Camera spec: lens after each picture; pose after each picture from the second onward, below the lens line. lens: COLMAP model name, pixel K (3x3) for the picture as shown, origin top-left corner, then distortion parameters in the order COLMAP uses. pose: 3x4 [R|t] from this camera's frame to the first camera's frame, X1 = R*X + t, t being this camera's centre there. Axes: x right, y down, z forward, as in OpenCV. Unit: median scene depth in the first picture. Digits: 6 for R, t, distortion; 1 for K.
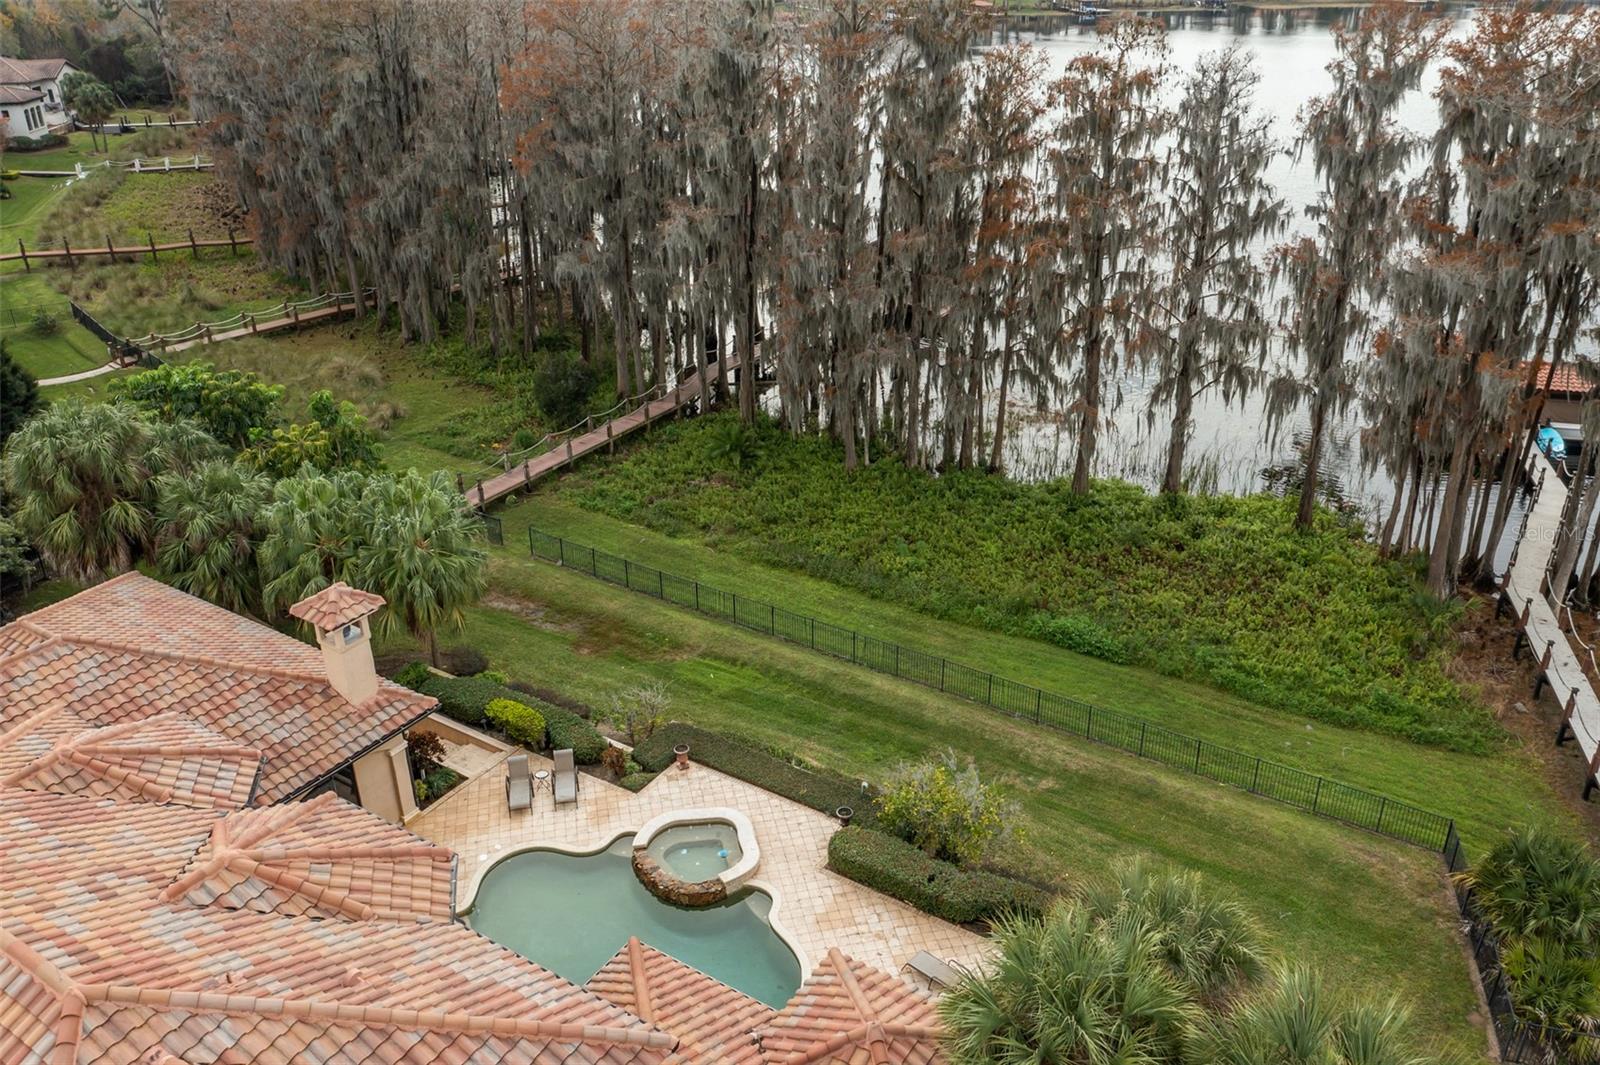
lens RADIAL K [[1269.2, 0, 802.0], [0, 1269.2, 530.4], [0, 0, 1]] dist [-0.020436, -0.011531]
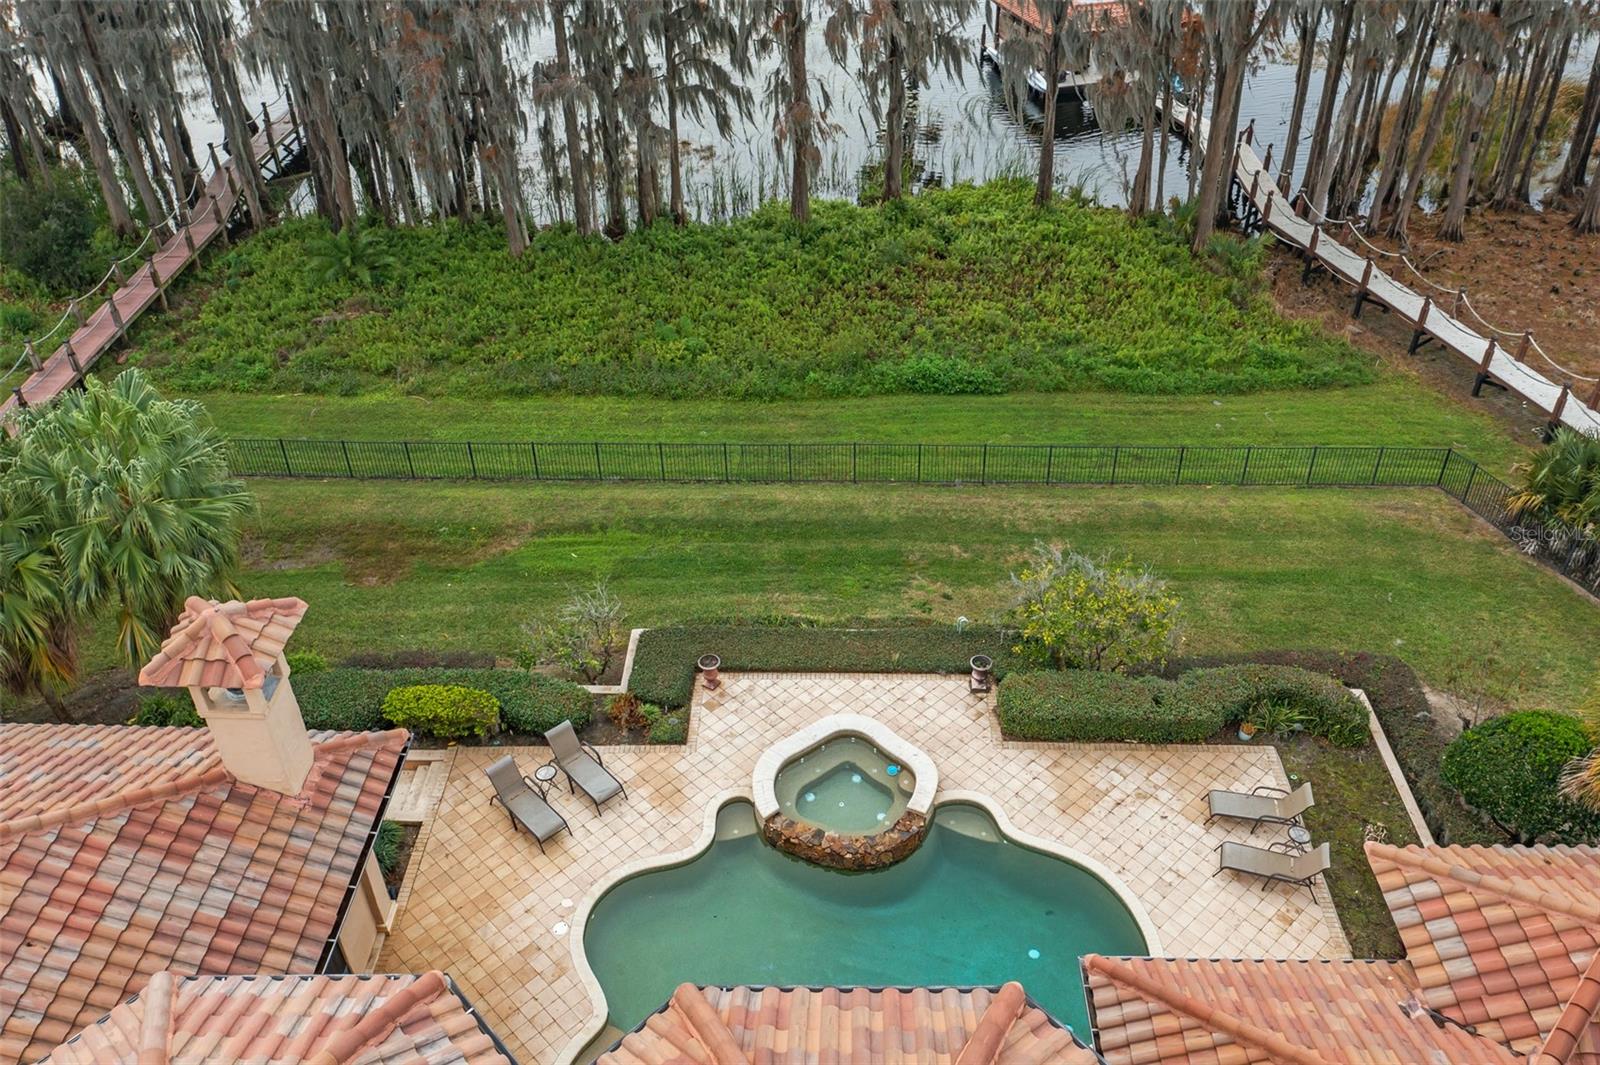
lens RADIAL K [[1269.2, 0, 801.2], [0, 1269.2, 532.9], [0, 0, 1]] dist [-0.020436, -0.011531]
pose [[0.852281, -0.308292, 0.422580, -0.257030], [0.227143, 0.945843, 0.231922, -0.035904], [-0.471194, -0.101677, 0.876150, 0.293135]]
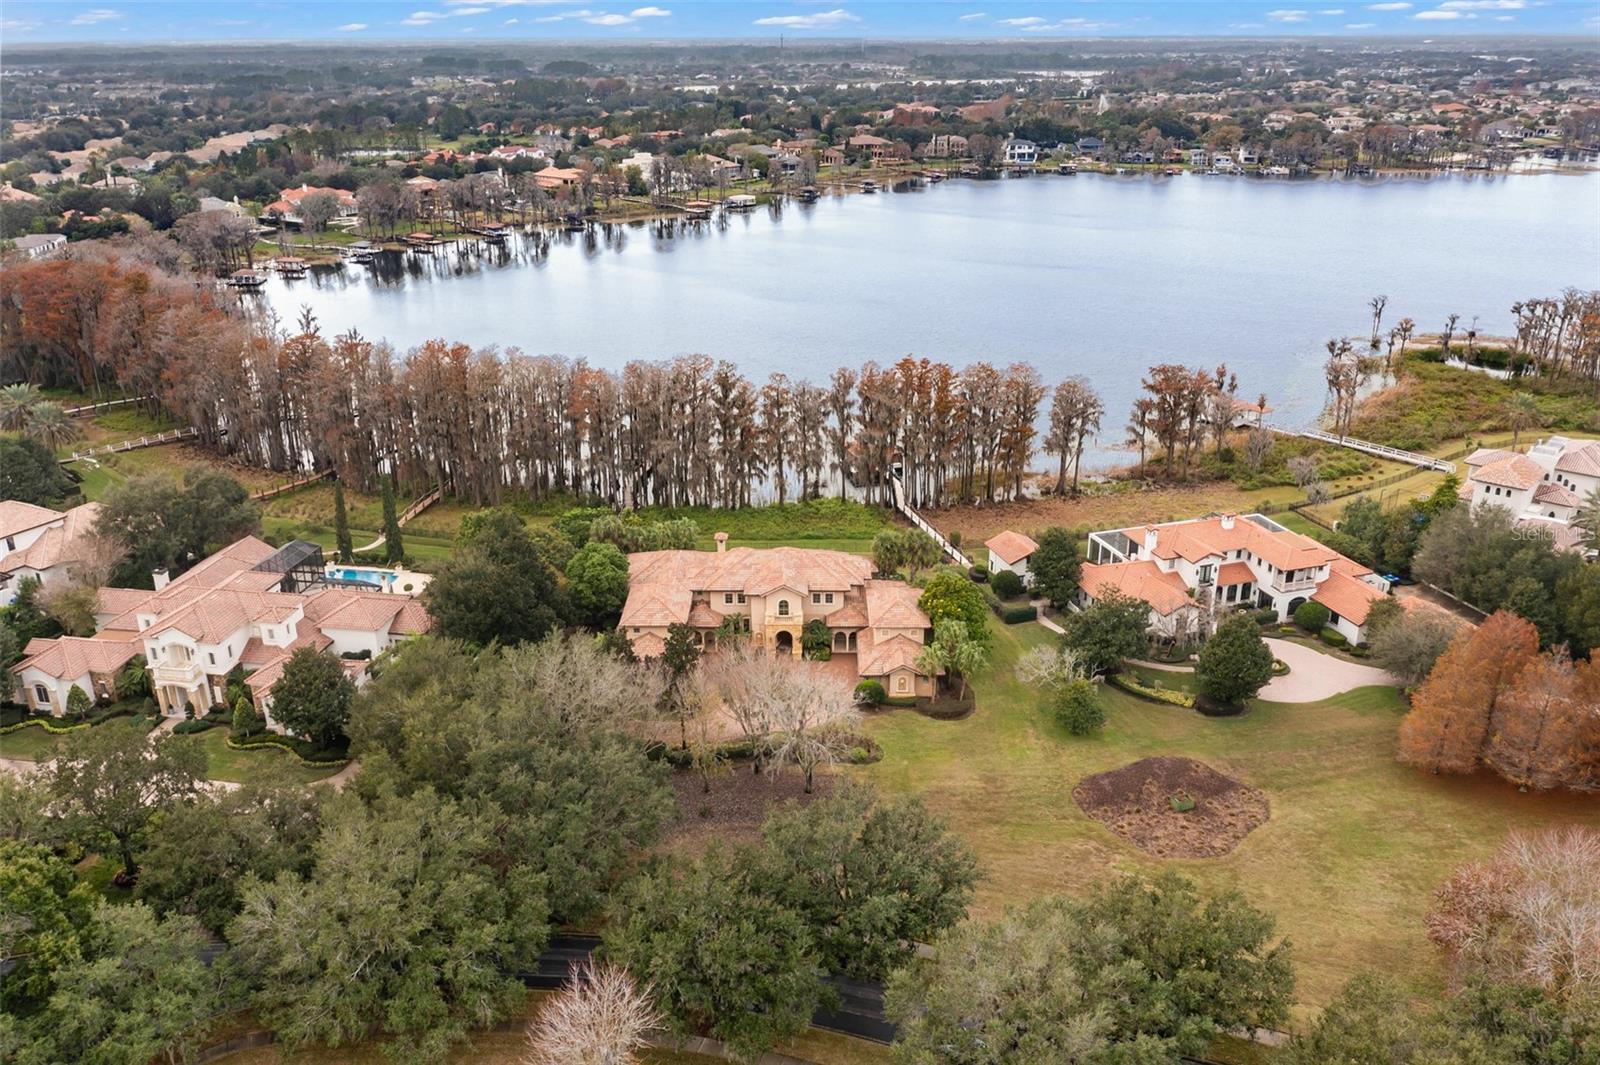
lens RADIAL K [[1269.2, 0, 801.6], [0, 1269.2, 533.1], [0, 0, 1]] dist [-0.020436, -0.011531]
pose [[0.839892, -0.185220, 0.510171, -1.835591], [0.226029, 0.973945, -0.018515, 0.142848], [-0.493449, 0.130864, 0.859874, -2.390627]]
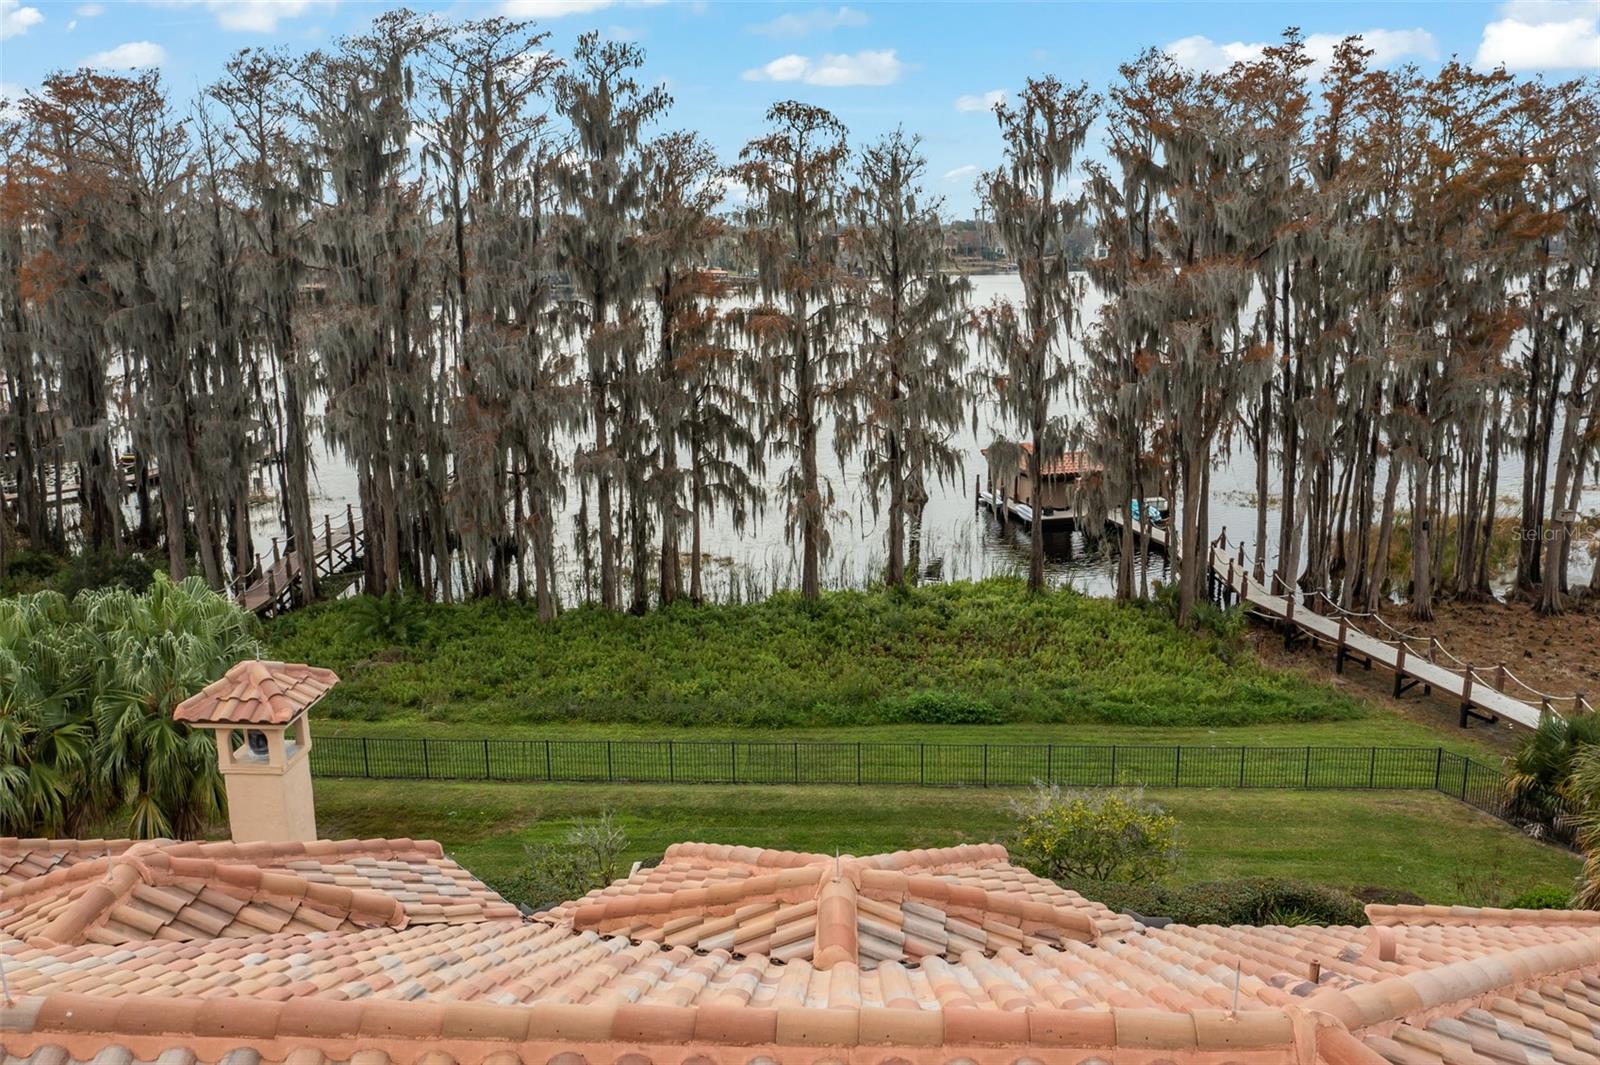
lens RADIAL K [[1269.2, 0, 800.8], [0, 1269.2, 519.0], [0, 0, 1]] dist [-0.020436, -0.011531]
pose [[0.859700, -0.101418, 0.500629, -0.300655], [0.217509, 0.959478, -0.179143, 0.095881], [-0.462174, 0.262901, 0.846923, 0.266668]]
